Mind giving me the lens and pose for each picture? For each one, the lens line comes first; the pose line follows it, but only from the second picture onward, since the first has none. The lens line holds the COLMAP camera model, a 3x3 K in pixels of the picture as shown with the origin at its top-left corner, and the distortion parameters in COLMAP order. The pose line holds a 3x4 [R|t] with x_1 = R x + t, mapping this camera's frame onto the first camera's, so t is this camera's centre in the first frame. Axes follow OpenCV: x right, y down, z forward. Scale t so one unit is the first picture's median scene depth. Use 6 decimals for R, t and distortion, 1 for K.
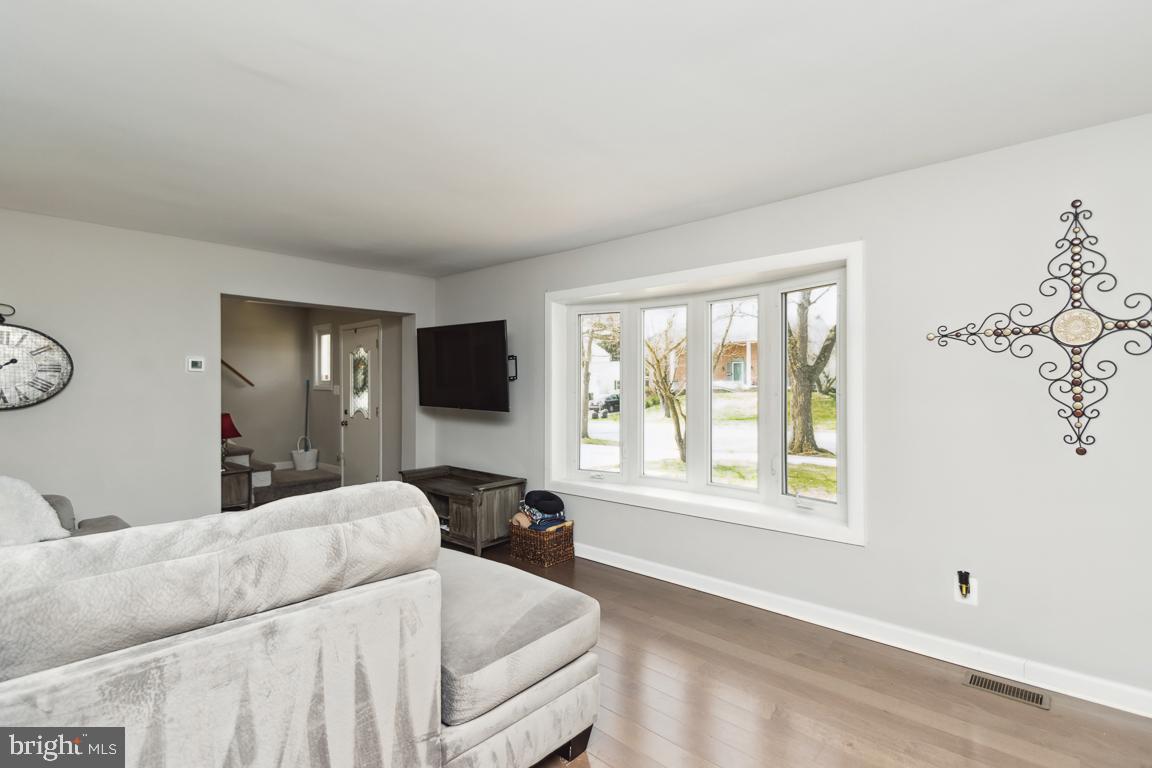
lens RADIAL K [[550.6, 0, 576.0], [0, 550.6, 384.0], [0, 0, 1]] dist [0.001397, 0.000133]
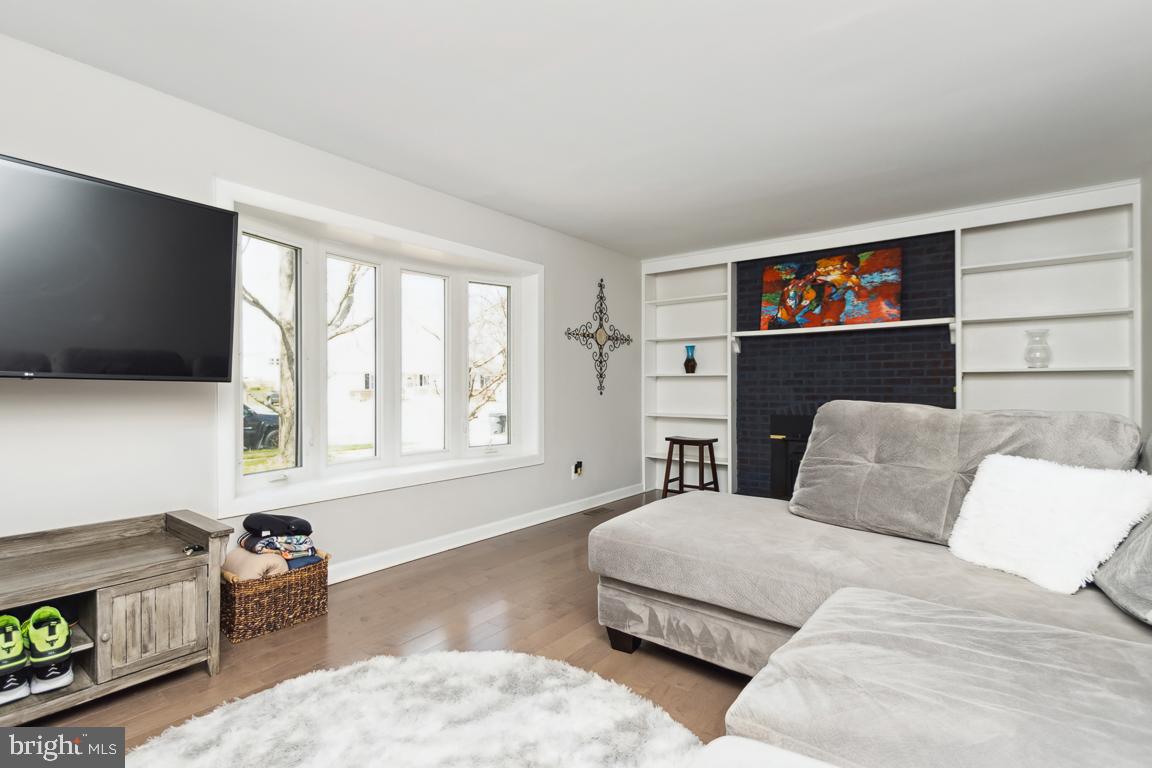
lens RADIAL K [[550.6, 0, 576.0], [0, 550.6, 384.0], [0, 0, 1]] dist [0.001397, 0.000133]
pose [[-0.086751, 0.009262, 0.996187, -1.238489], [-0.000650, 0.999956, -0.009354, 0.103705], [-0.996230, -0.001459, -0.086741, 1.265434]]
